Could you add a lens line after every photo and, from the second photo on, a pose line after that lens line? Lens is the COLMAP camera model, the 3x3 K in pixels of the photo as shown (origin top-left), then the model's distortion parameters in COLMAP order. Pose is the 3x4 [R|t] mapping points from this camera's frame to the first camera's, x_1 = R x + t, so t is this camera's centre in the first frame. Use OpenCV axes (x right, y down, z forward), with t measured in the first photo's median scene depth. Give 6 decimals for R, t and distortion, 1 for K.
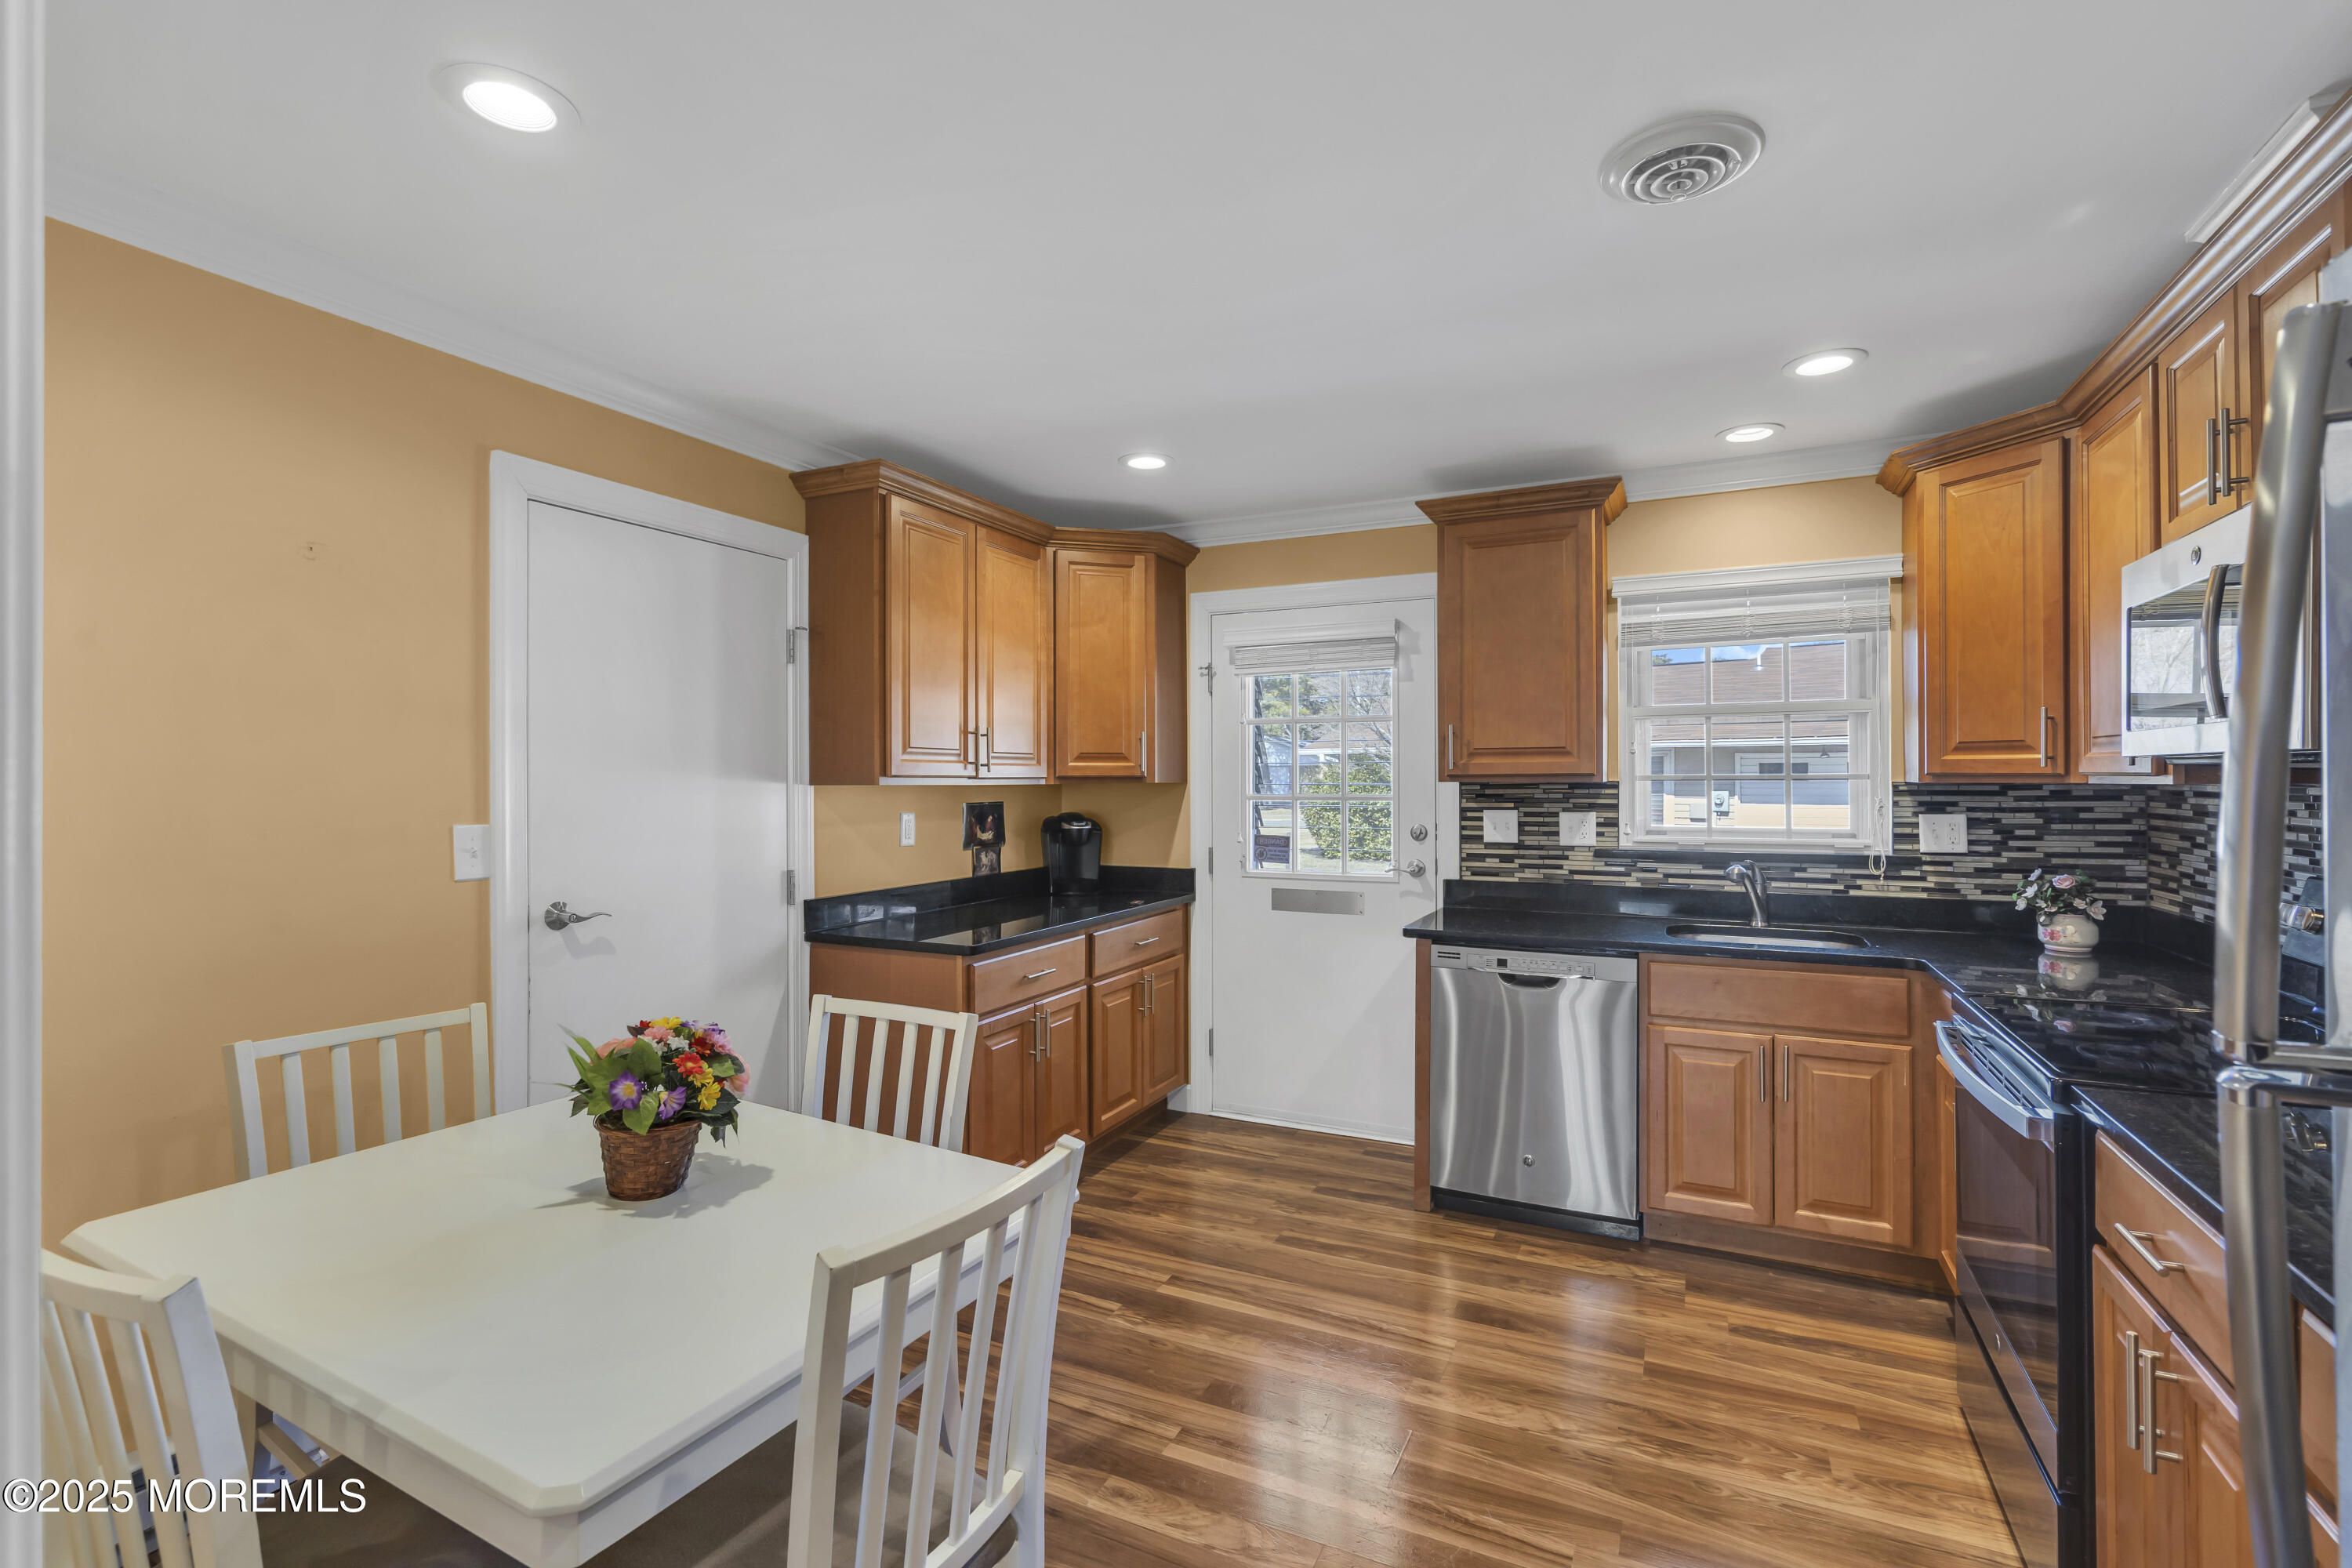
lens RADIAL K [[1071.4, 0, 1171.2], [0, 1071.4, 779.5], [0, 0, 1]] dist [-0.002540, 0.001520]
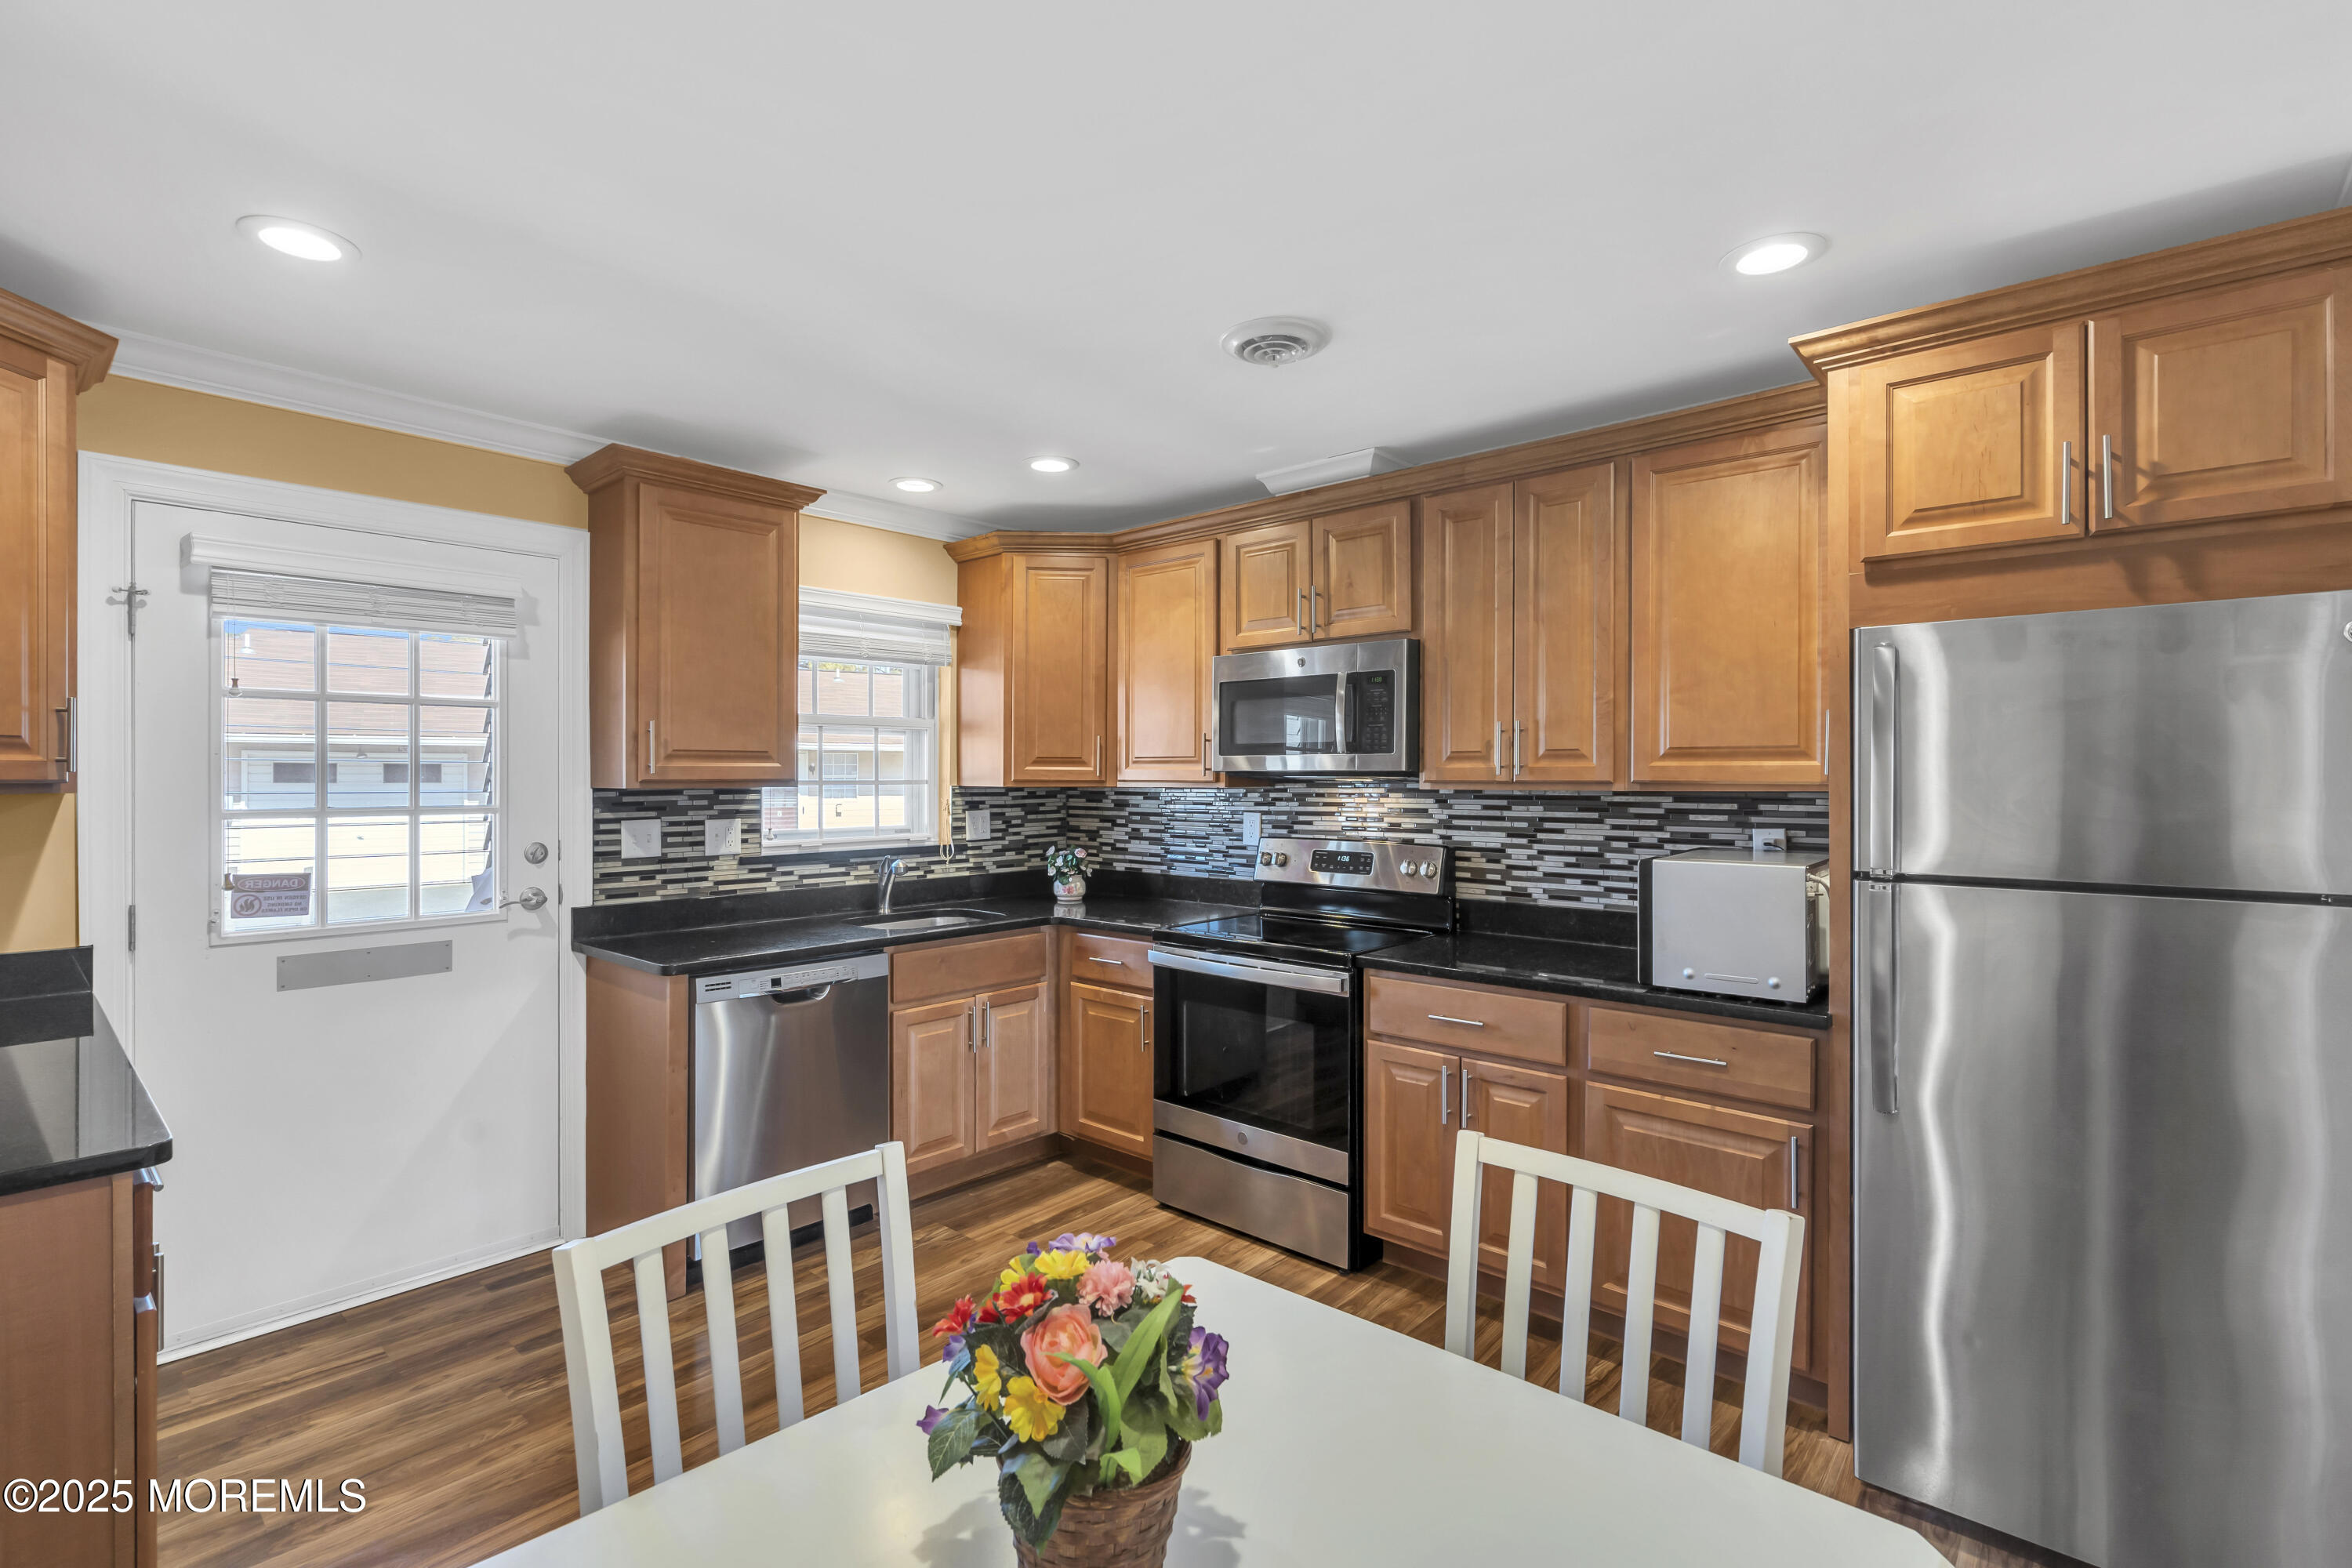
lens RADIAL K [[1071.7, 0, 1176.0], [0, 1071.7, 784.0], [0, 0, 1]] dist [-0.001882, 0.000554]
pose [[0.262735, -0.002456, 0.964865, -0.436997], [-0.000272, 0.999997, 0.002620, -0.003355], [-0.964868, -0.000950, 0.262733, 0.369117]]
